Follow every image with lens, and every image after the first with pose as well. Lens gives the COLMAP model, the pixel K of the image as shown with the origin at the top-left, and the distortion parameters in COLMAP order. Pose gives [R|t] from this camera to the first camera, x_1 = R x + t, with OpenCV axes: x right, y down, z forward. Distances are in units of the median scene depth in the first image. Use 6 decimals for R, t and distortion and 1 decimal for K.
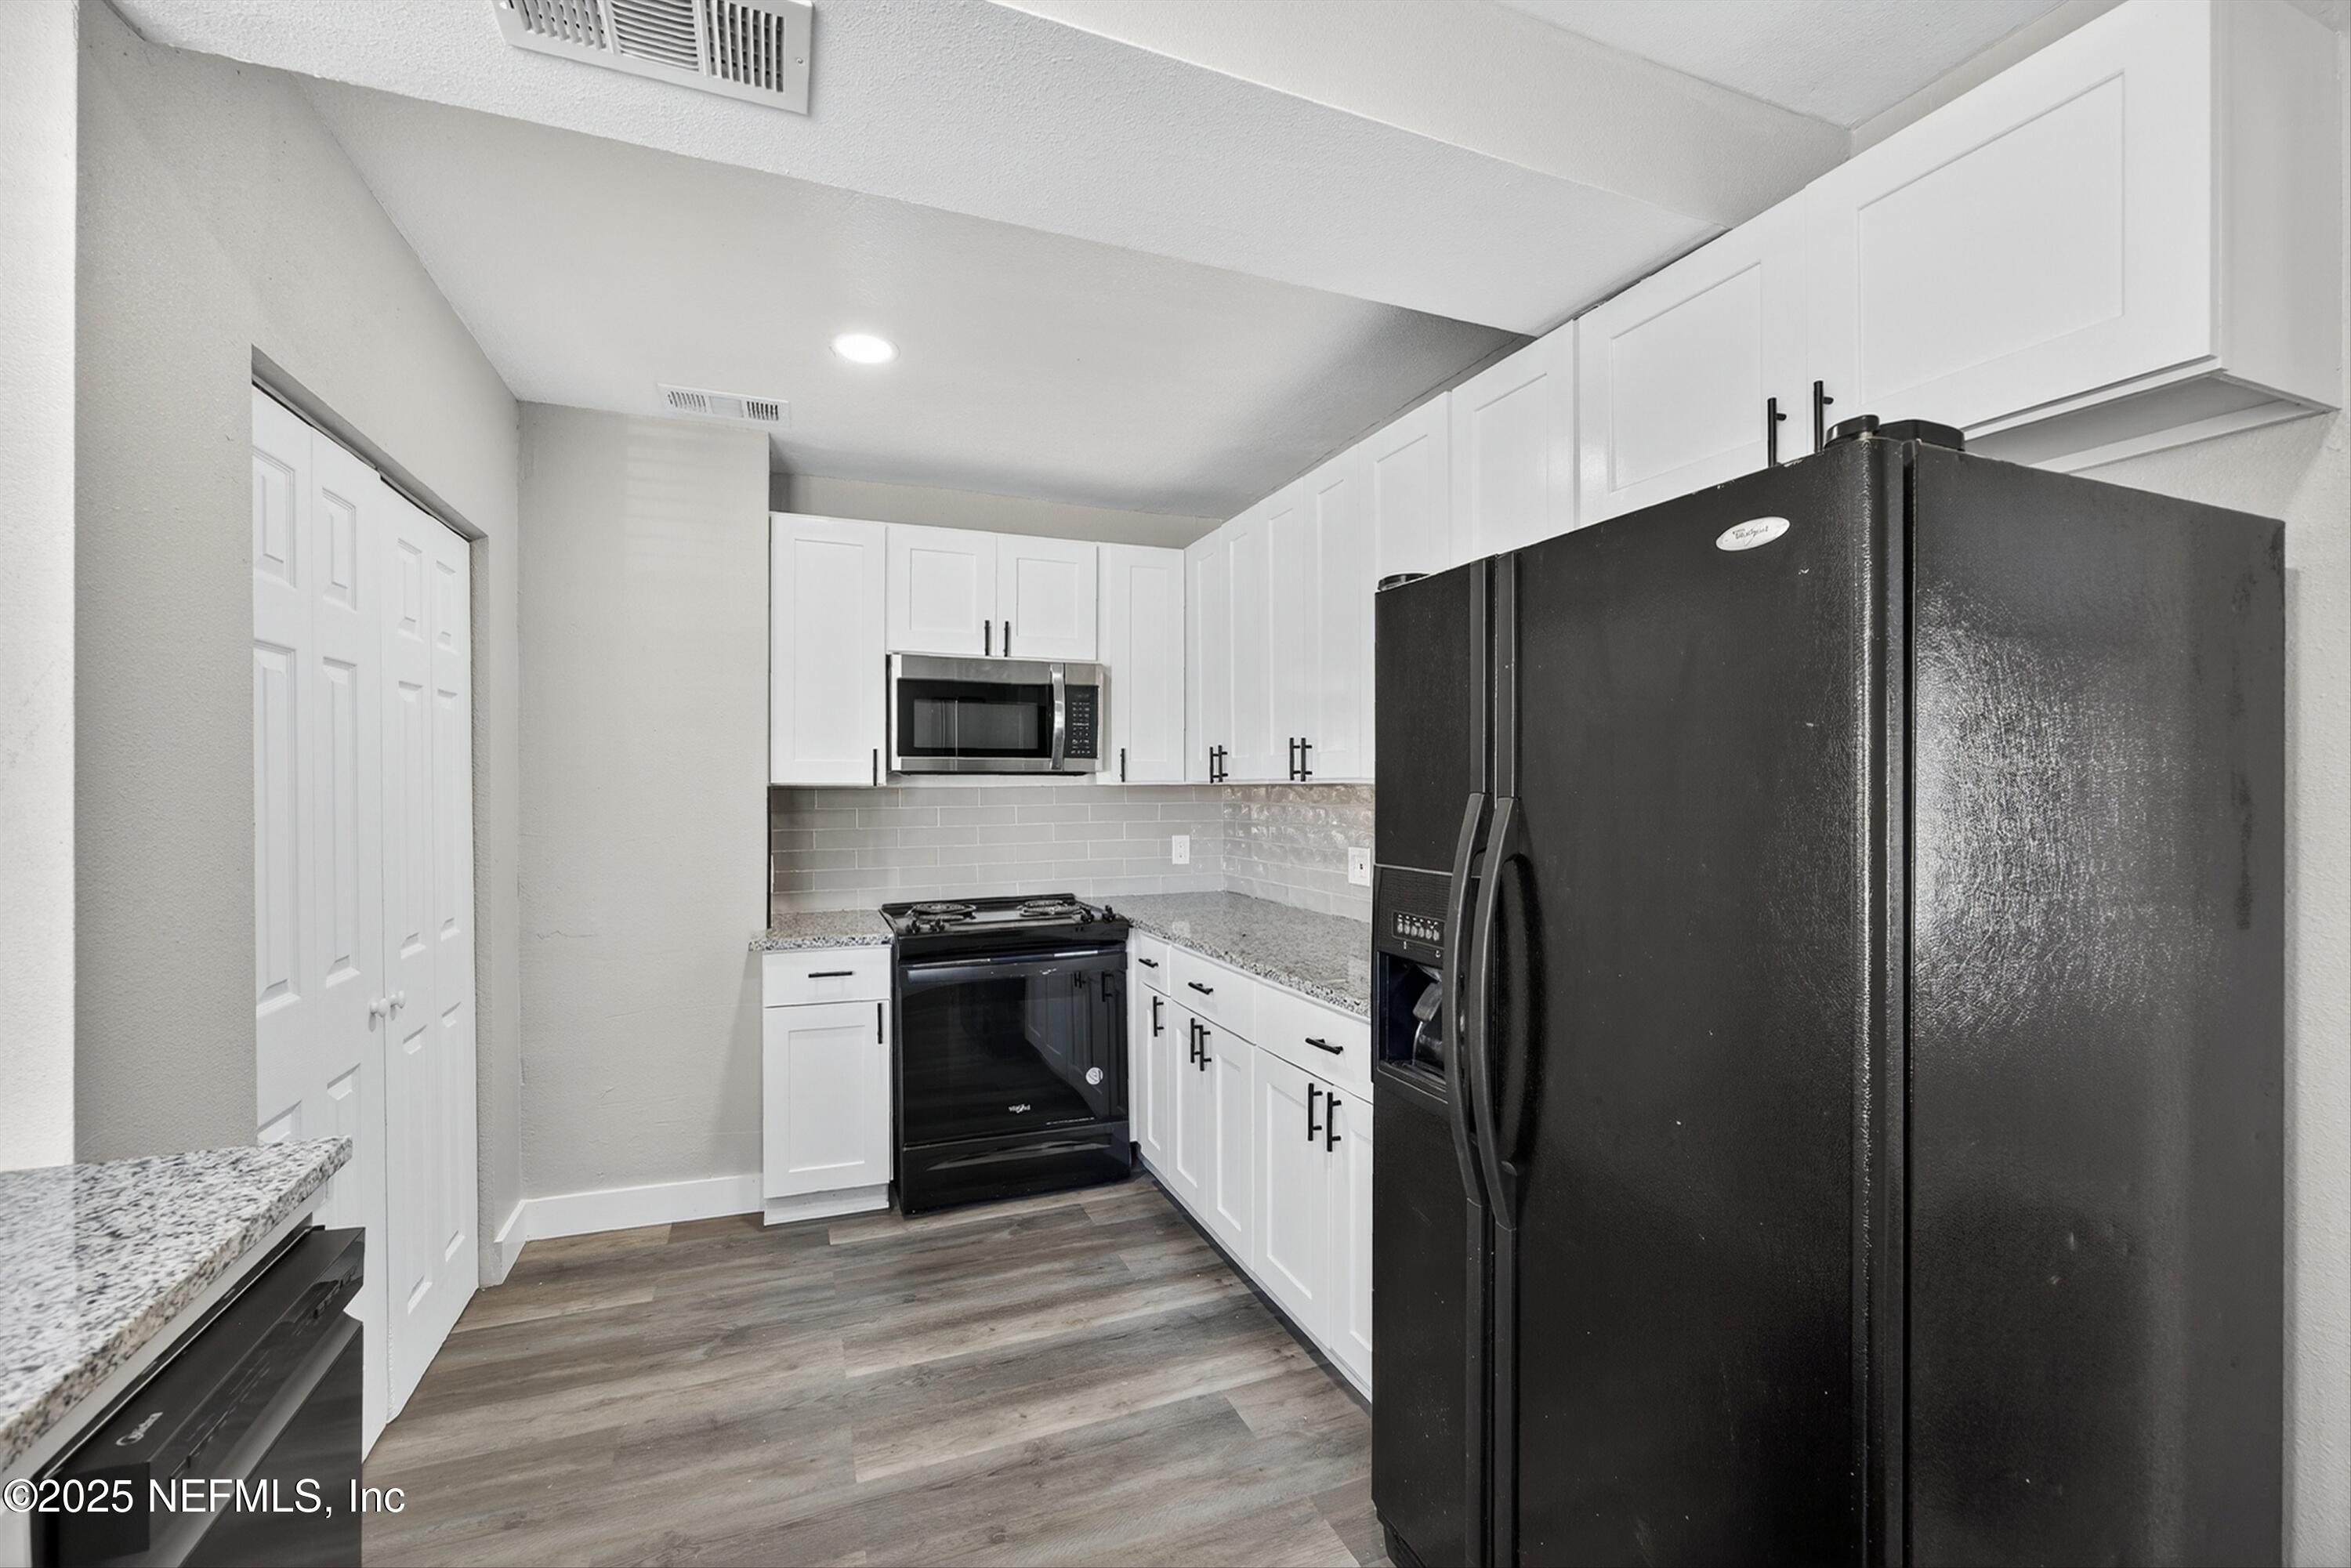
lens RADIAL K [[976.3, 0, 1175.5], [0, 976.3, 784.0], [0, 0, 1]] dist [-0.016179, 0.000241]
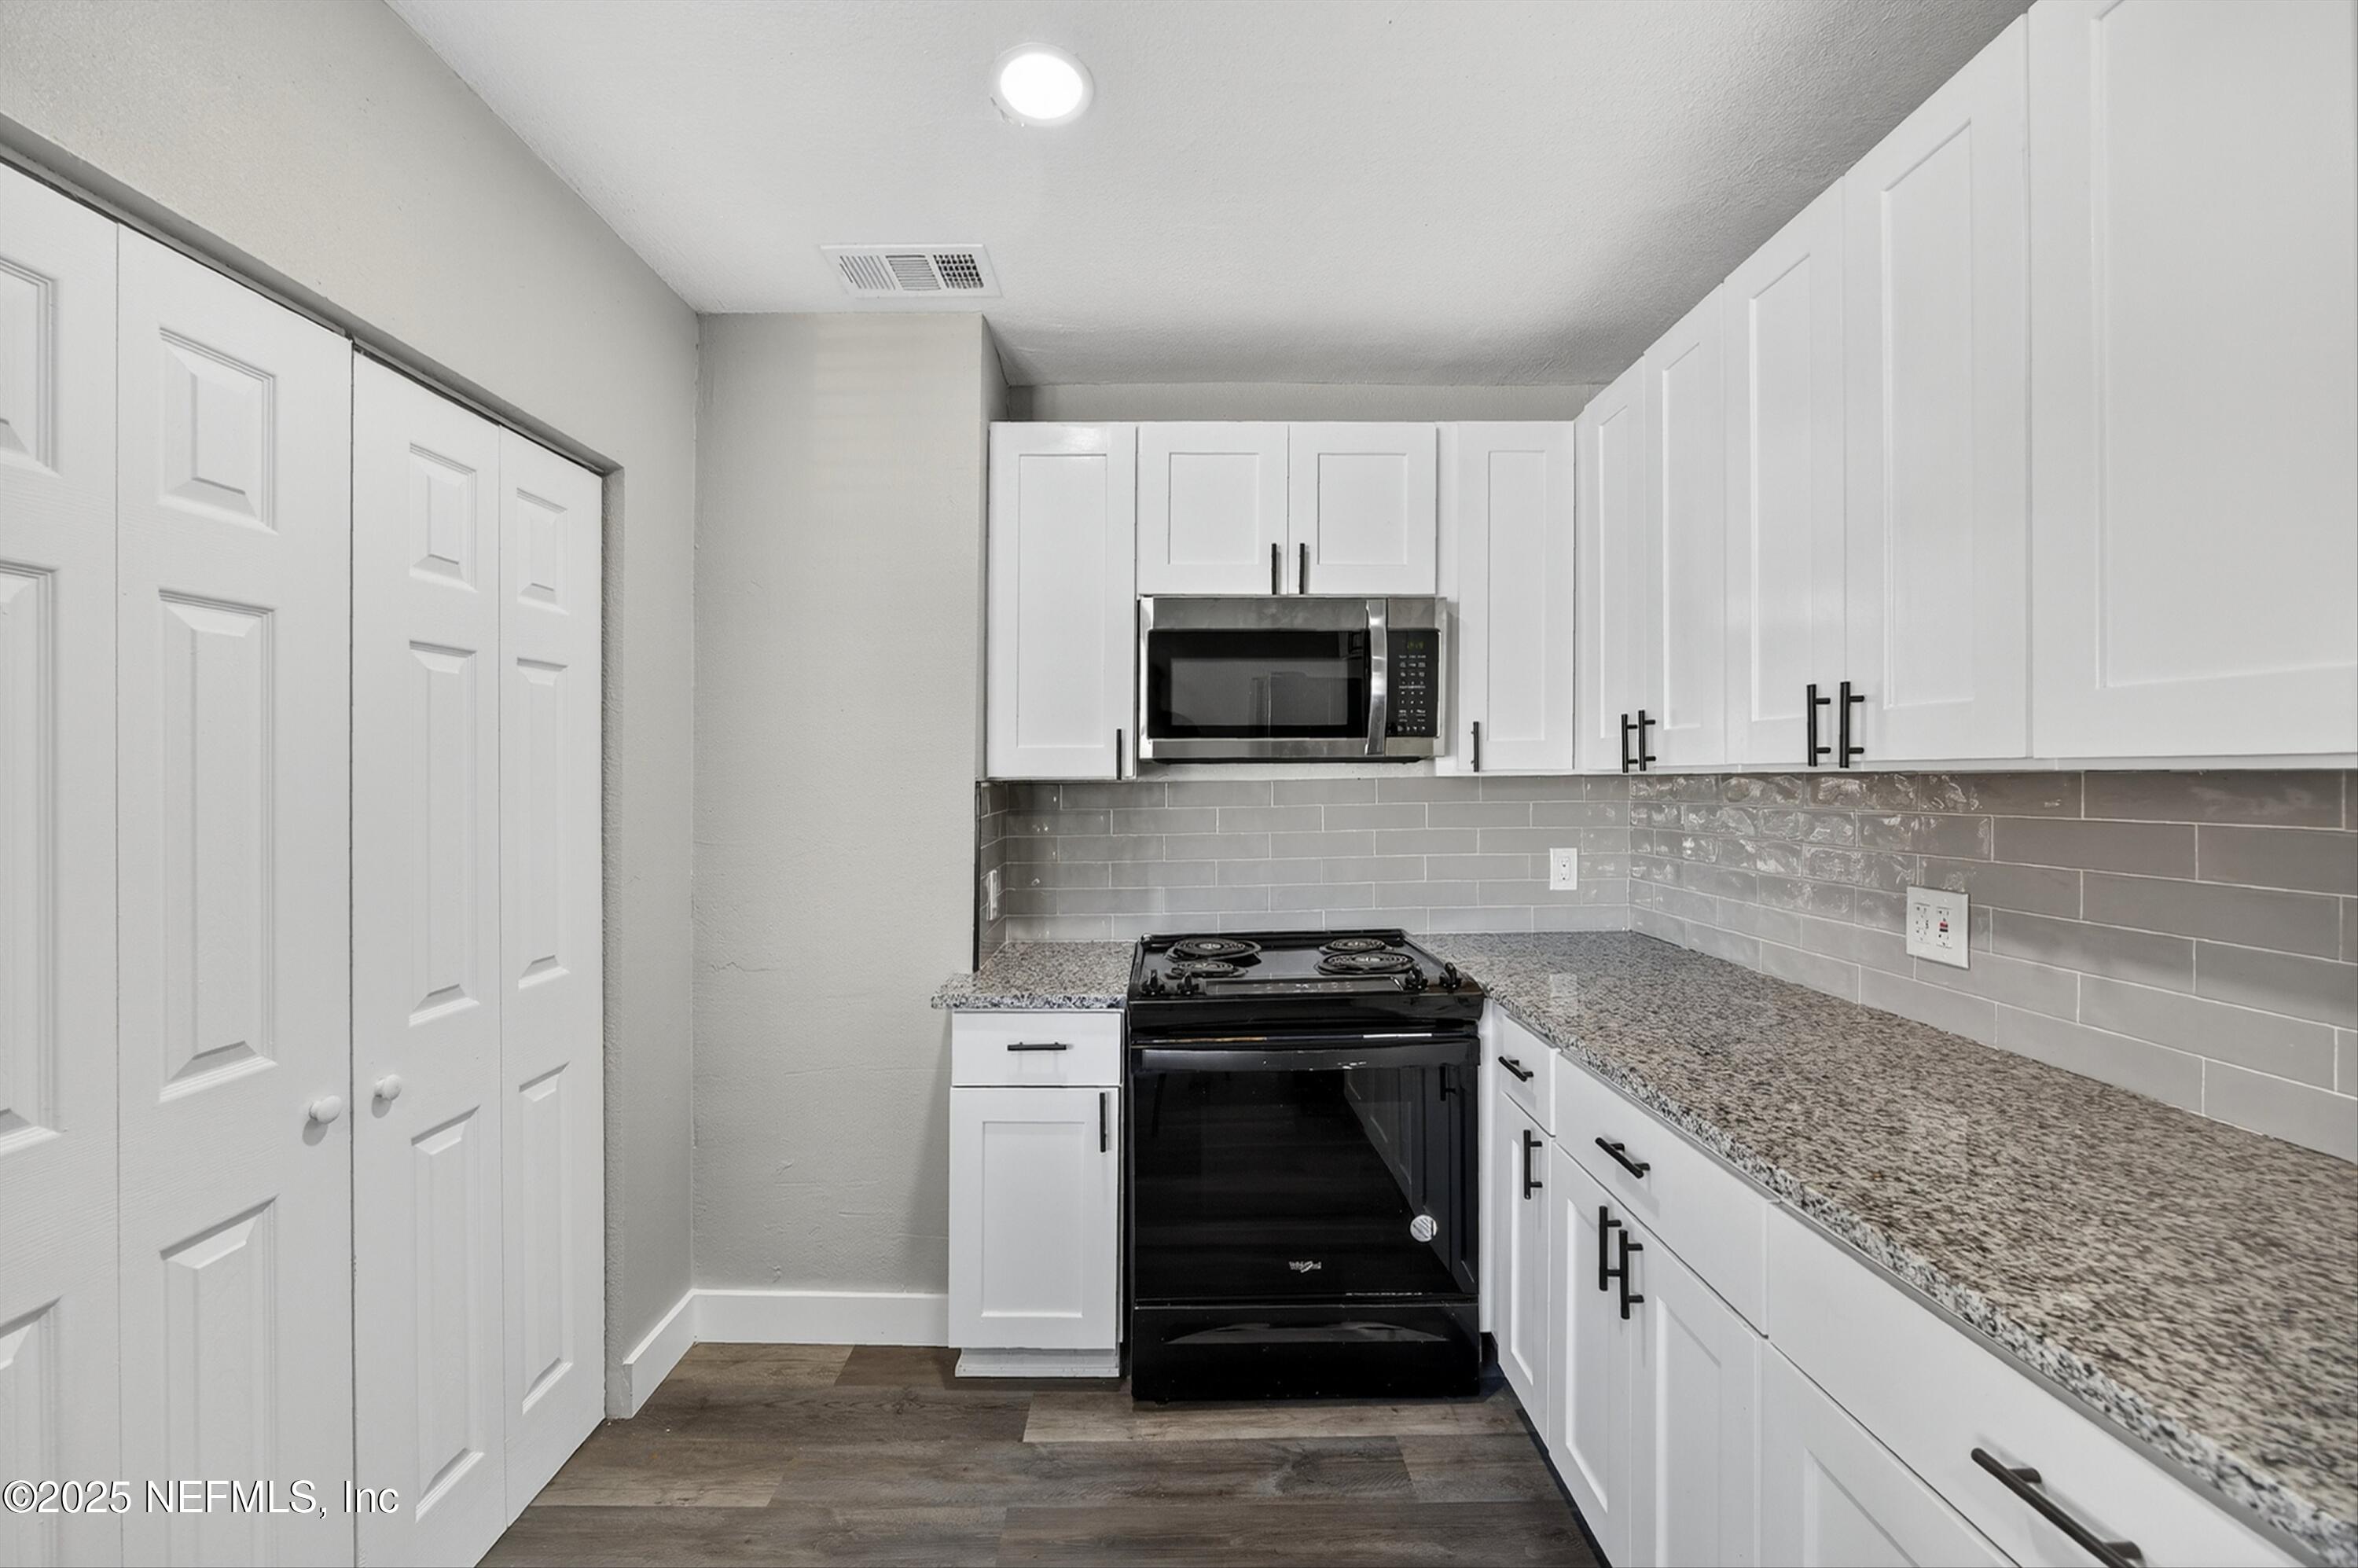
lens RADIAL K [[902.9, 0, 1169.1], [0, 902.9, 815.8], [0, 0, 1]] dist [-0.024365, 0.000056]
pose [[0.926827, 0.009477, -0.375369, -0.020437], [0.007733, 0.998988, 0.044315, -0.000652], [0.375409, -0.043975, 0.925816, 0.418525]]
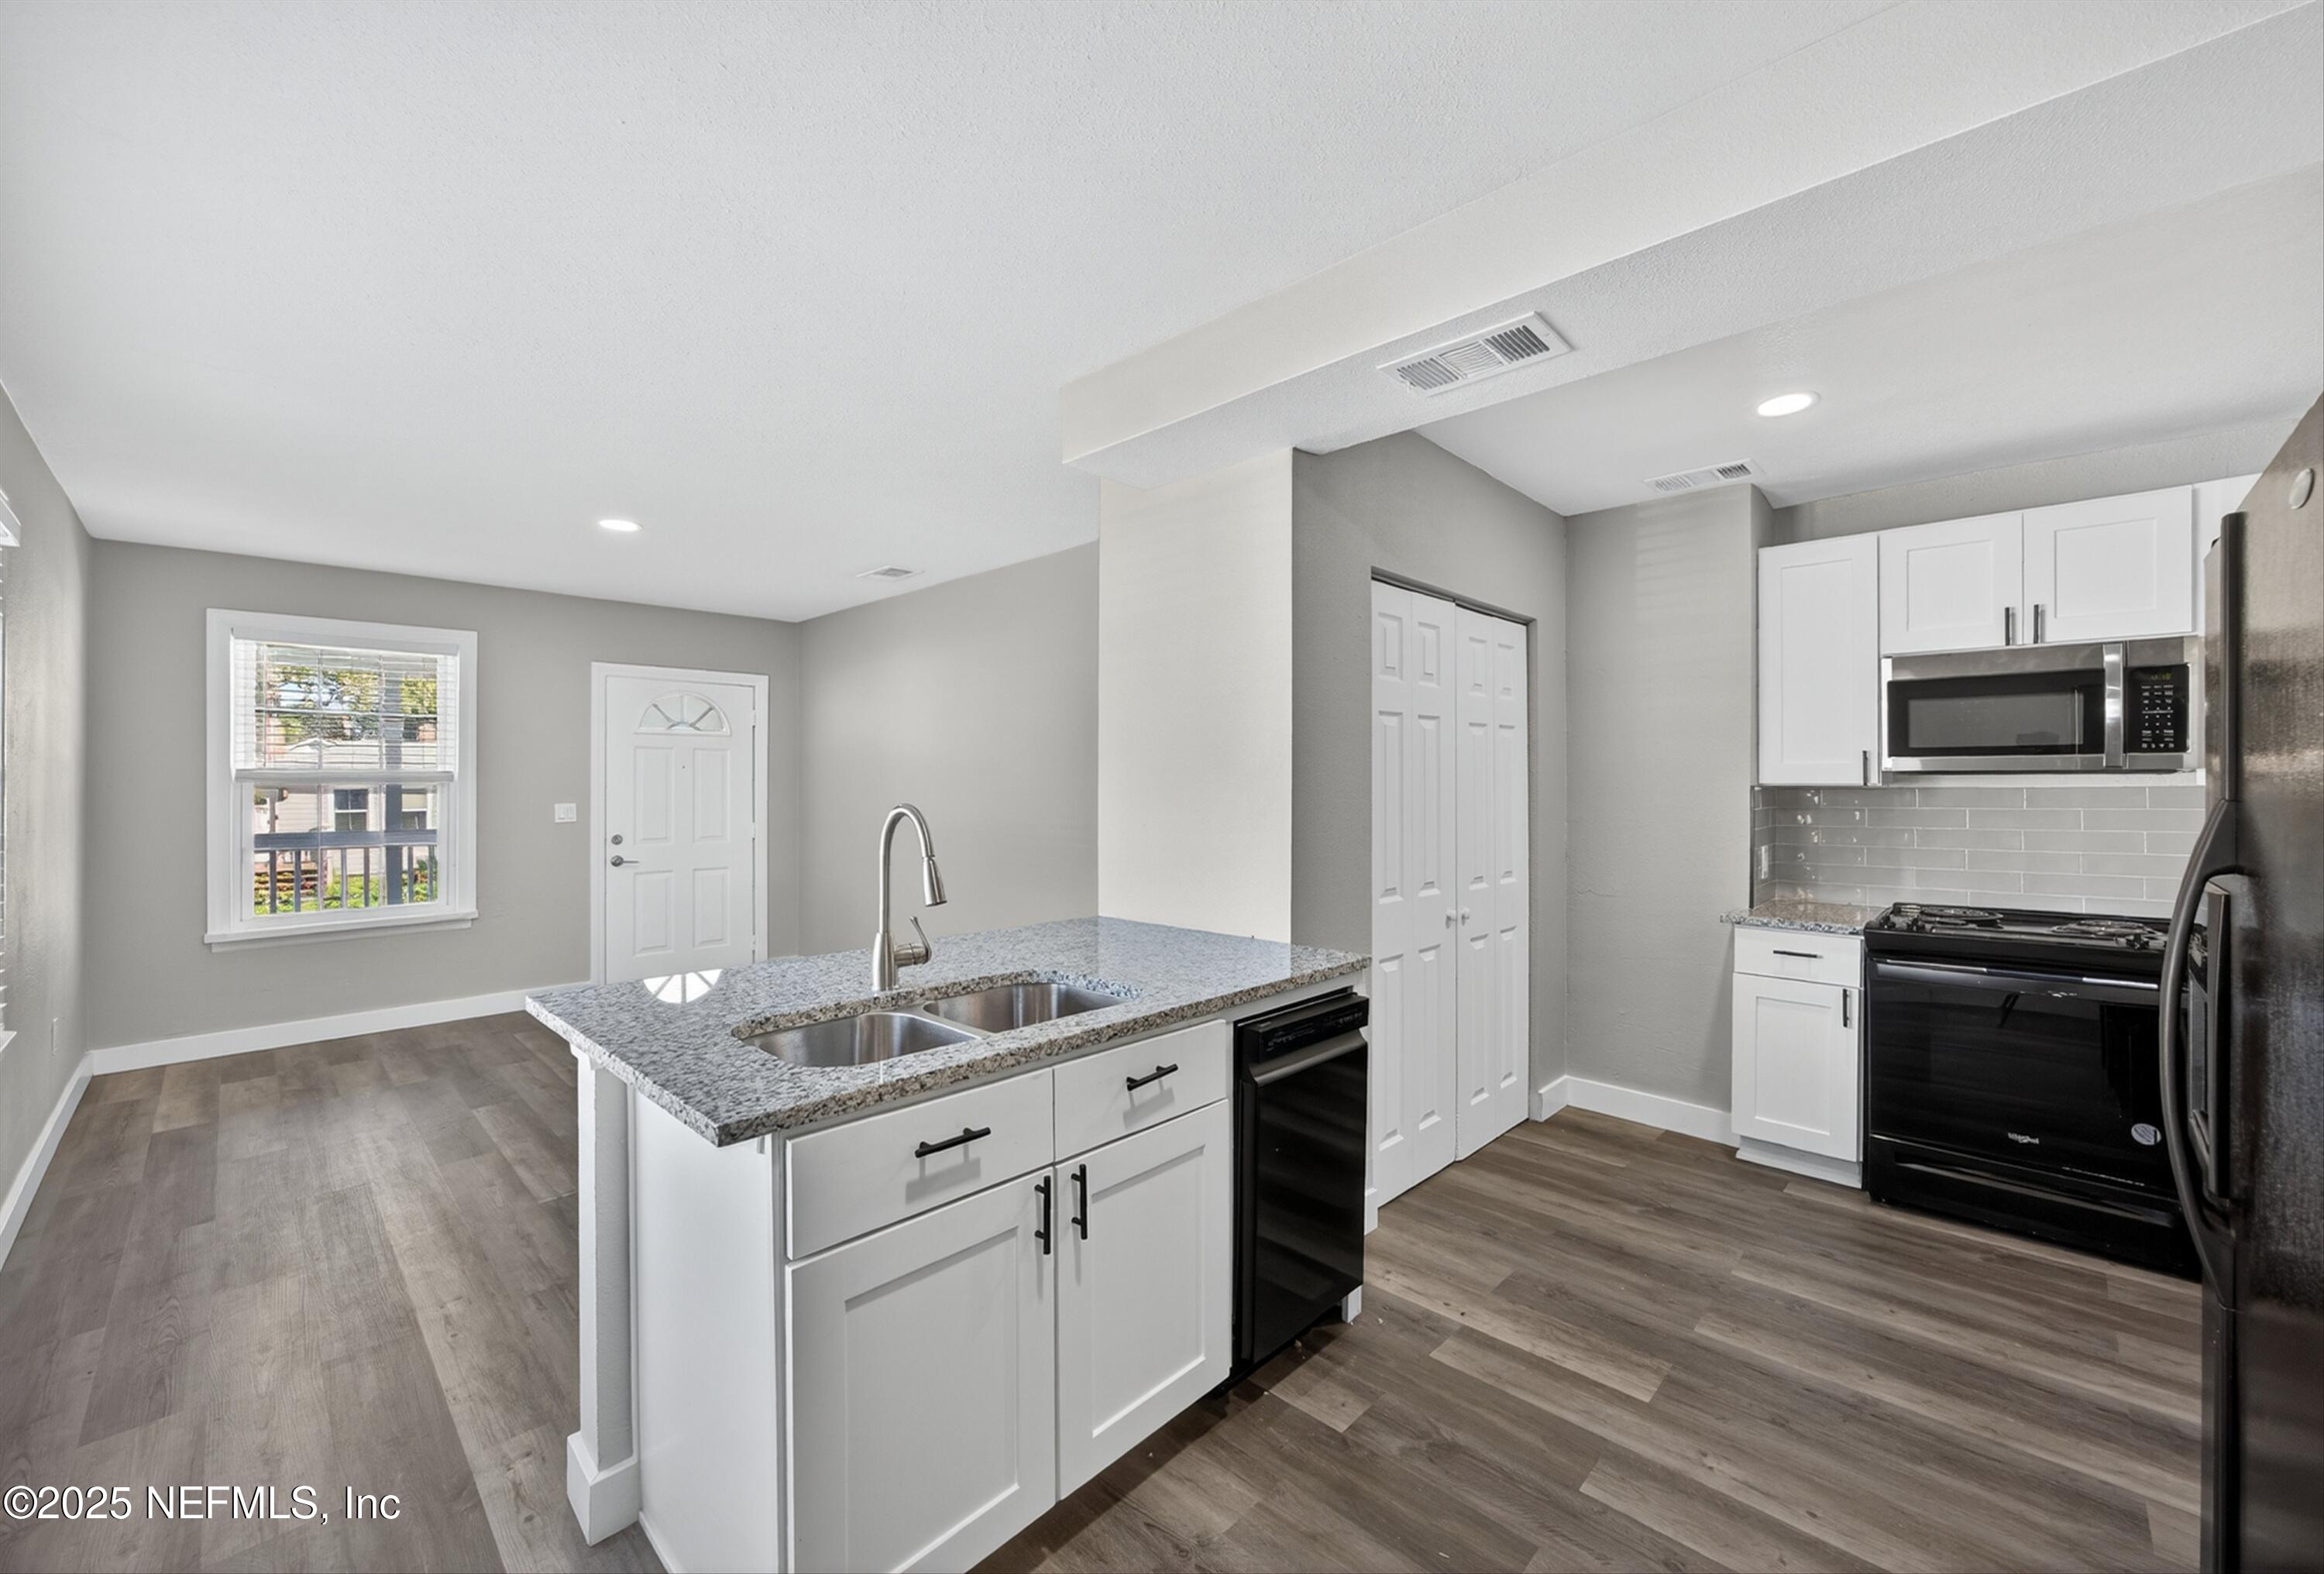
lens RADIAL K [[924.6, 0, 1197.9], [0, 924.6, 751.9], [0, 0, 1]] dist [-0.000980, 0.000146]
pose [[0.422840, -0.033840, -0.905572, 0.311563], [0.001408, 0.999326, -0.036686, 0.000998], [0.906203, 0.014238, 0.422603, -0.072034]]
